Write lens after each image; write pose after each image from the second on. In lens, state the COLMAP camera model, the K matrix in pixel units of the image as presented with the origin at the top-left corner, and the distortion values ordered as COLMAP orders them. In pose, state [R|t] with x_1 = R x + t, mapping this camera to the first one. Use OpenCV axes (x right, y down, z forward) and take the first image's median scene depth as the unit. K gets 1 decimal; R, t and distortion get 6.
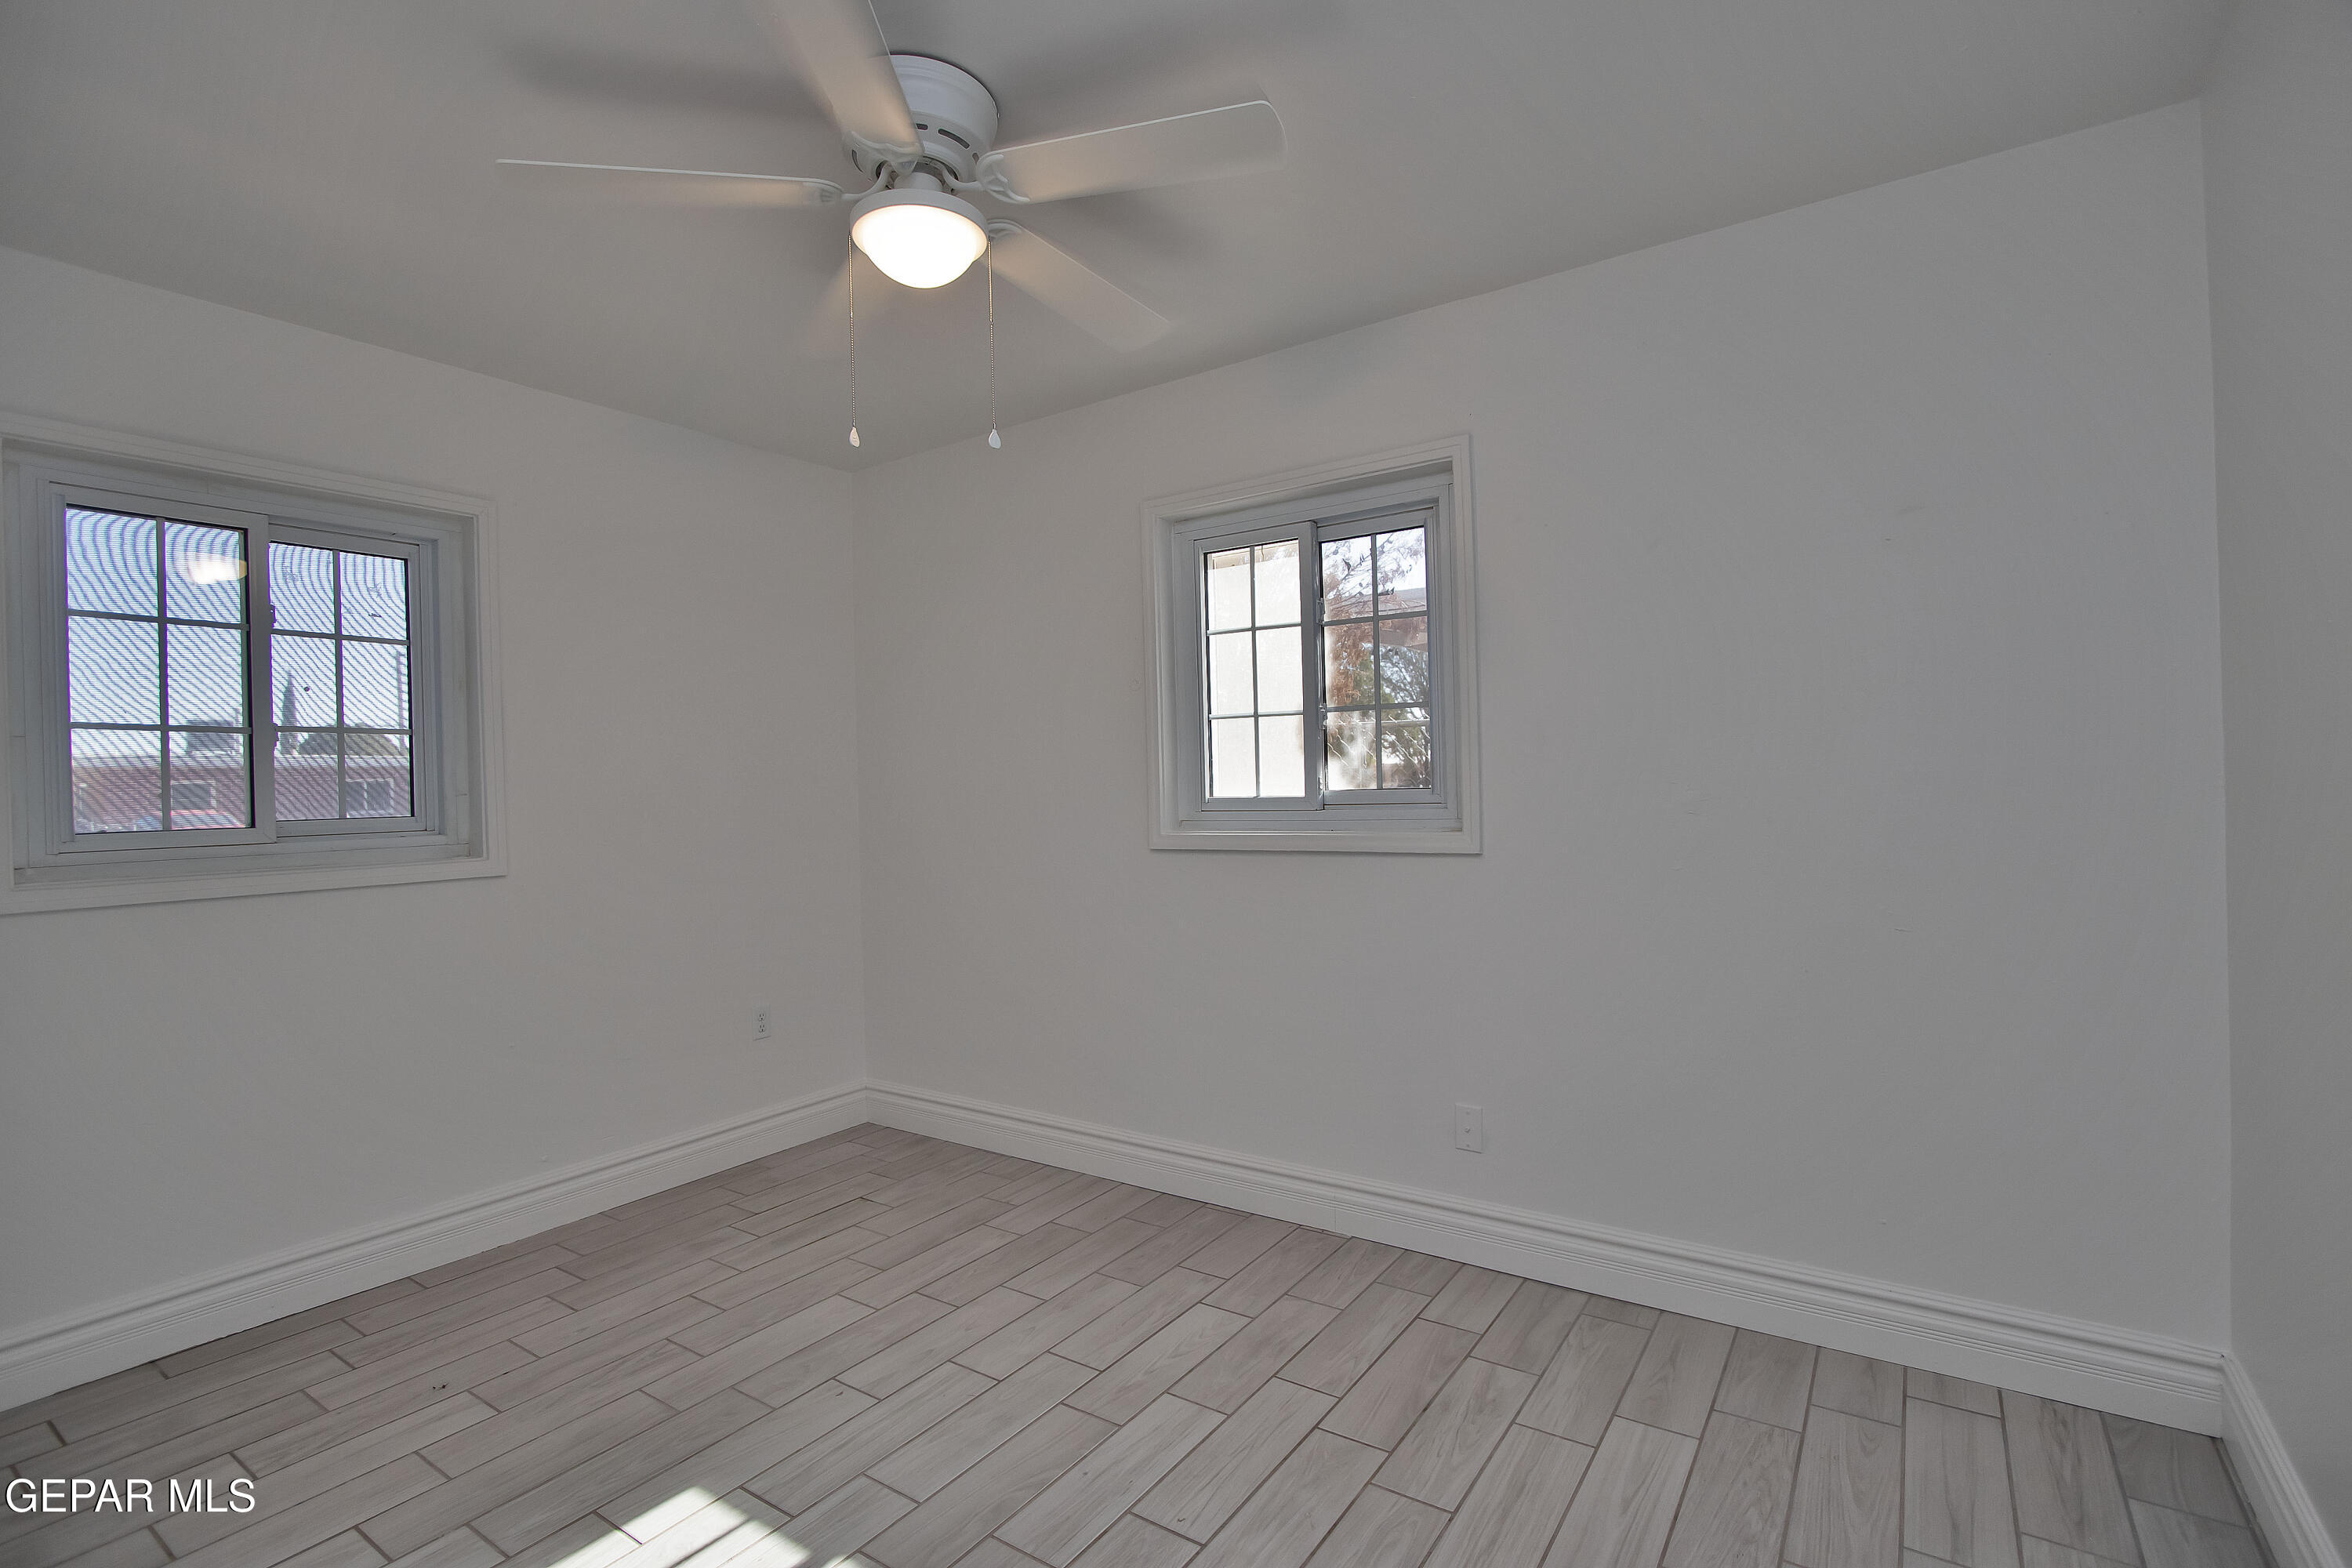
lens RADIAL K [[1084.8, 0, 1173.4], [0, 1084.8, 788.9], [0, 0, 1]] dist [-0.015045, 0.001911]
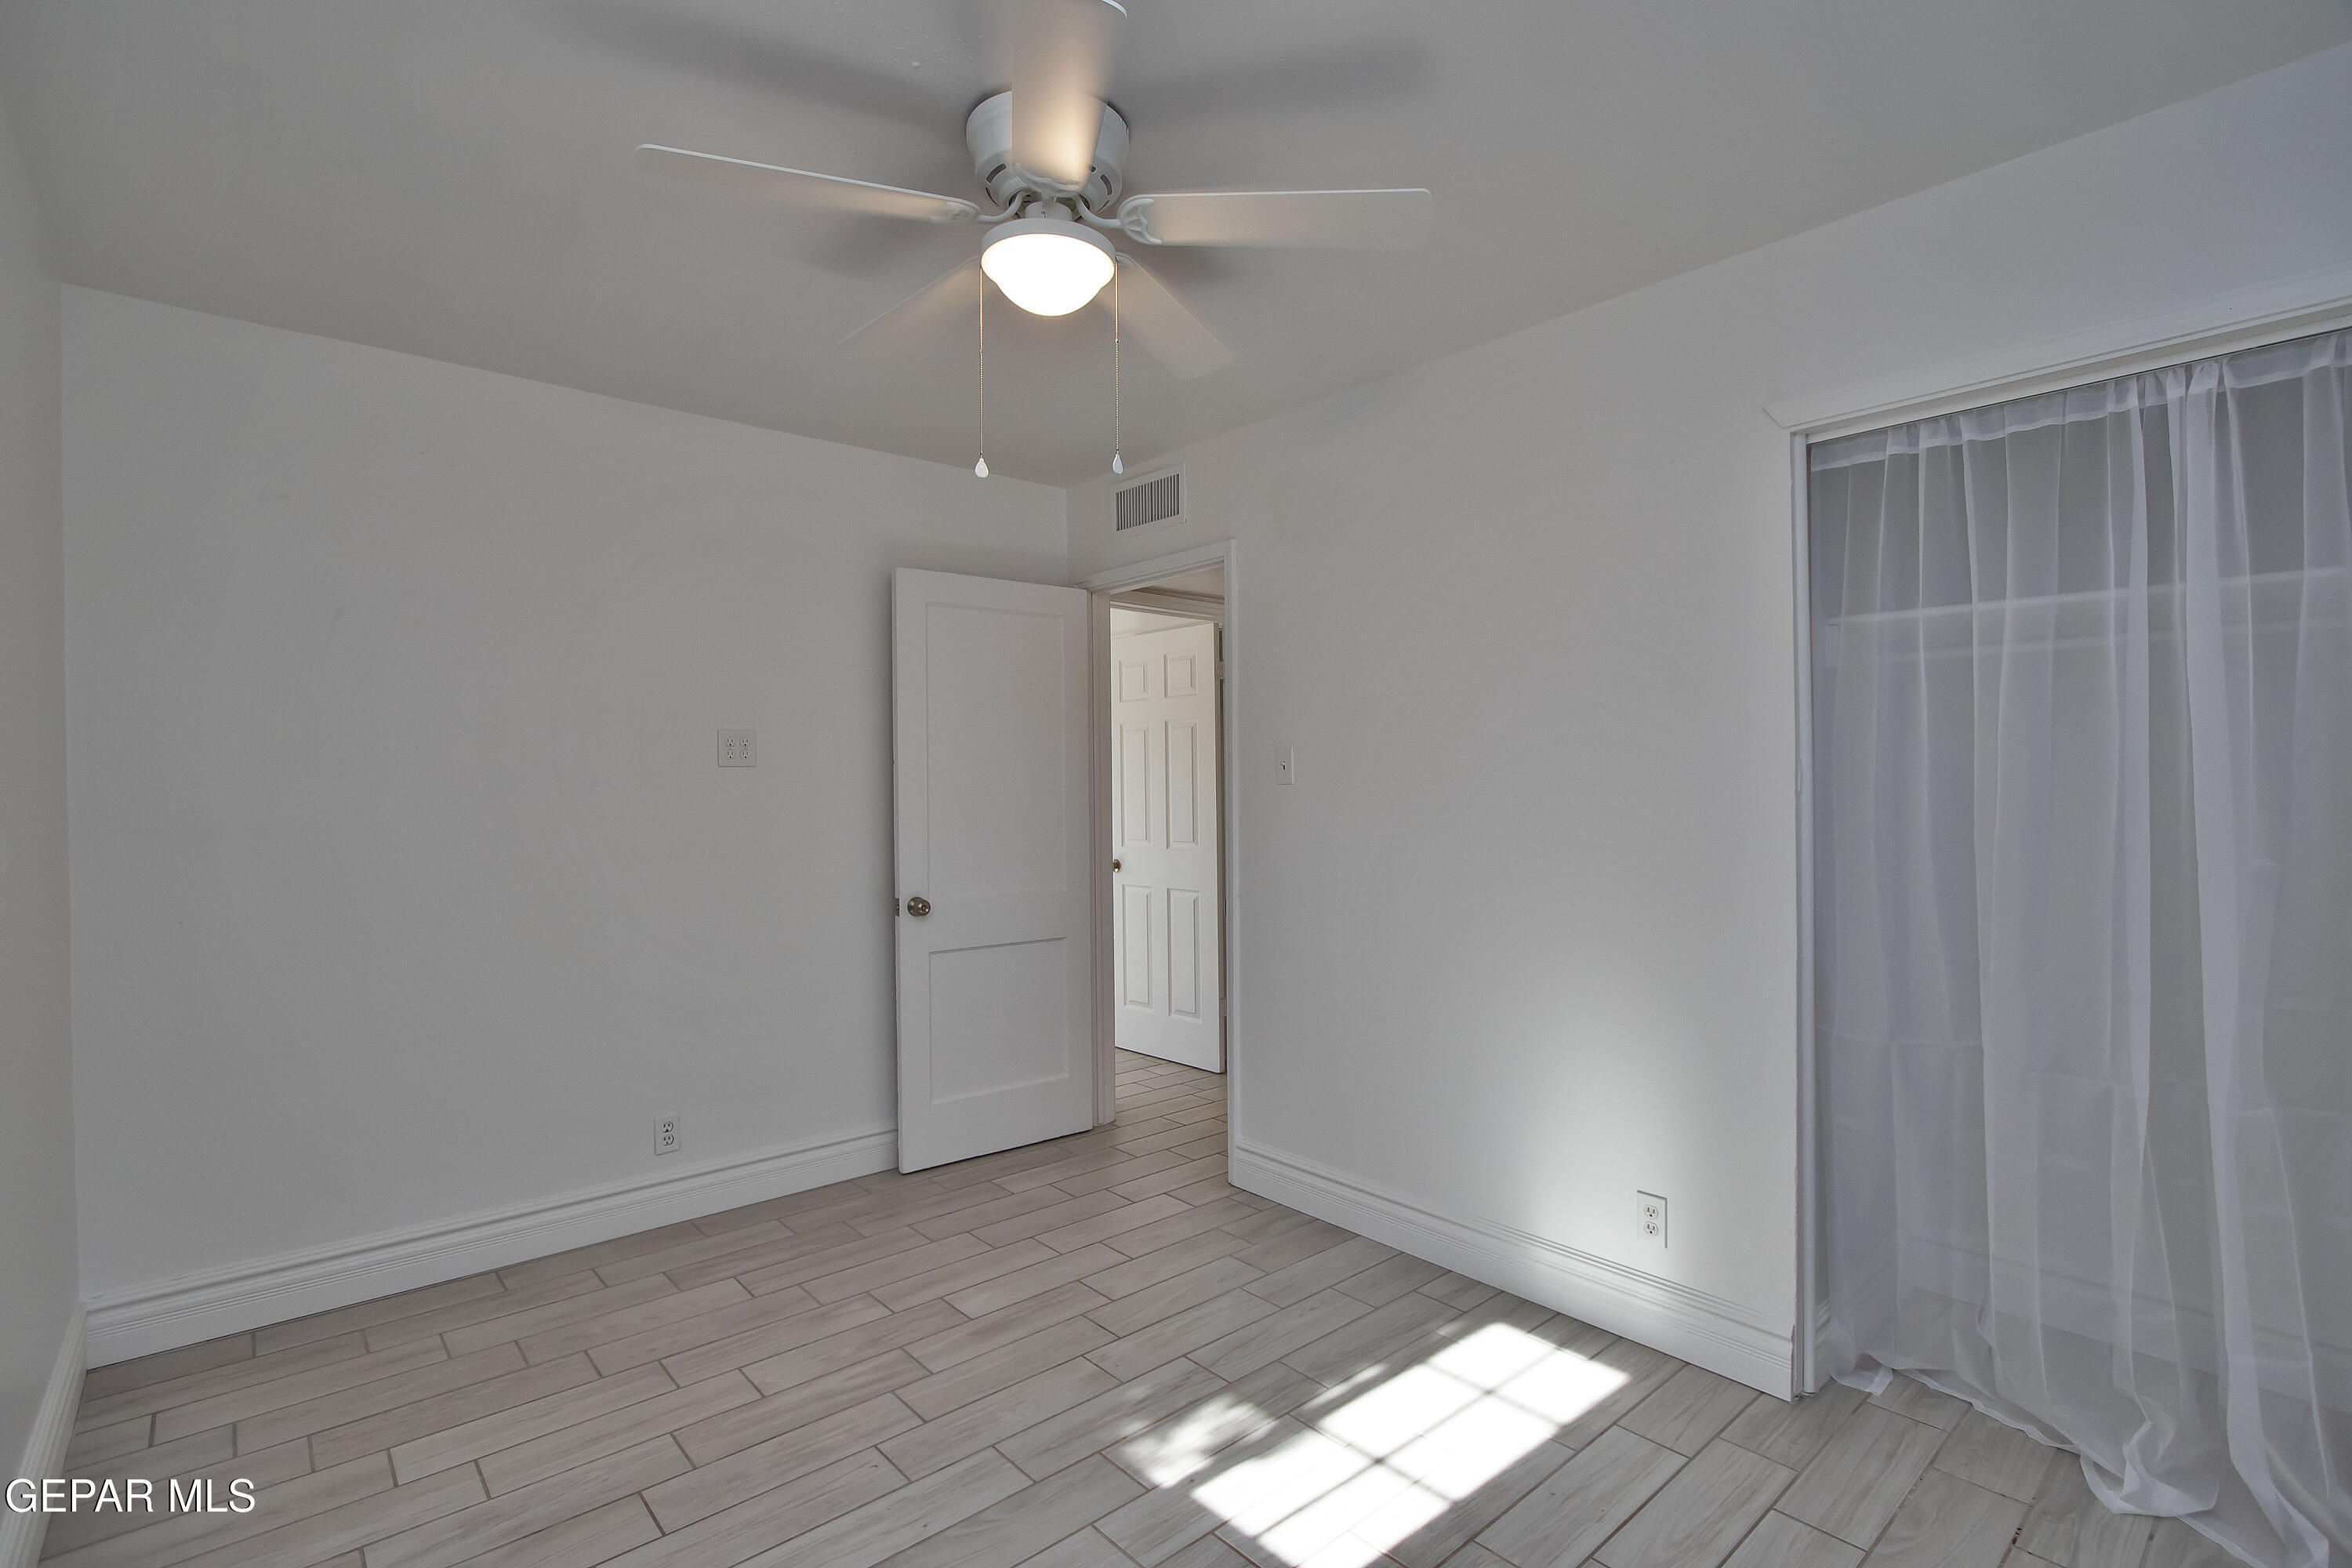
lens RADIAL K [[1090.9, 0, 1171.5], [0, 1090.9, 782.5], [0, 0, 1]] dist [-0.025483, 0.007106]
pose [[-0.969909, 0.030729, 0.241522, -0.570595], [0.031376, 0.999507, -0.001169, -0.030583], [-0.241439, 0.006444, -0.970395, 1.943352]]
